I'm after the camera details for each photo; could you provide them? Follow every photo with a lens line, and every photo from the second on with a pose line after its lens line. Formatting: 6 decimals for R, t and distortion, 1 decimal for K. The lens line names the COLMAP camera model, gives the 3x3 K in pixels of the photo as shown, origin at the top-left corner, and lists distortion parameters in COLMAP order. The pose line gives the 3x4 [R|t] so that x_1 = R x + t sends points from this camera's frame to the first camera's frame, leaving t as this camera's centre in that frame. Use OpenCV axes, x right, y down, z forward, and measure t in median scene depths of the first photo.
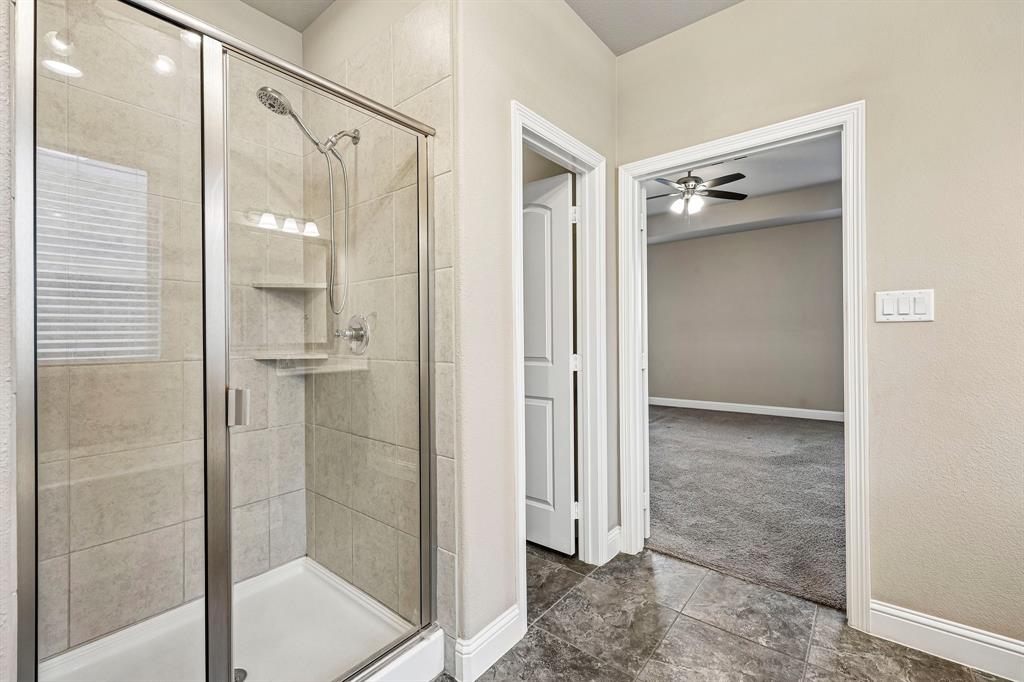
lens RADIAL K [[431.2, 0, 520.7], [0, 431.2, 337.5], [0, 0, 1]] dist [-0.000564, 0.002509]
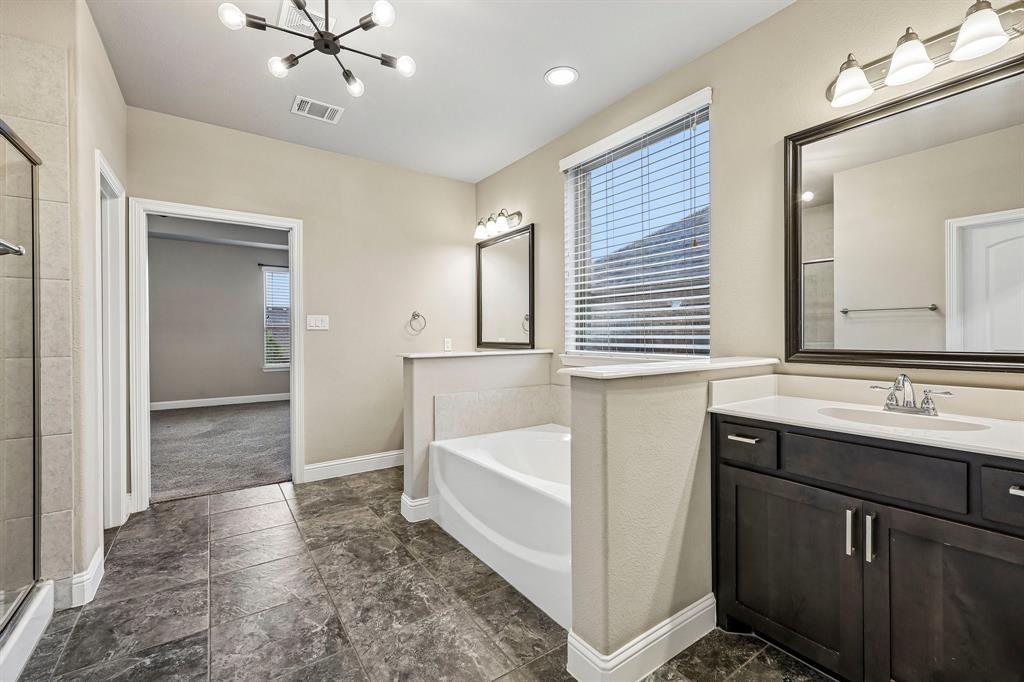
lens RADIAL K [[431.2, 0, 510.3], [0, 431.2, 337.6], [0, 0, 1]] dist [-0.000564, 0.002509]
pose [[0.279202, 0.002724, 0.960228, -0.877563], [-0.000094, 0.999996, -0.002809, 0.006139], [-0.960232, 0.000694, 0.279202, -0.503994]]
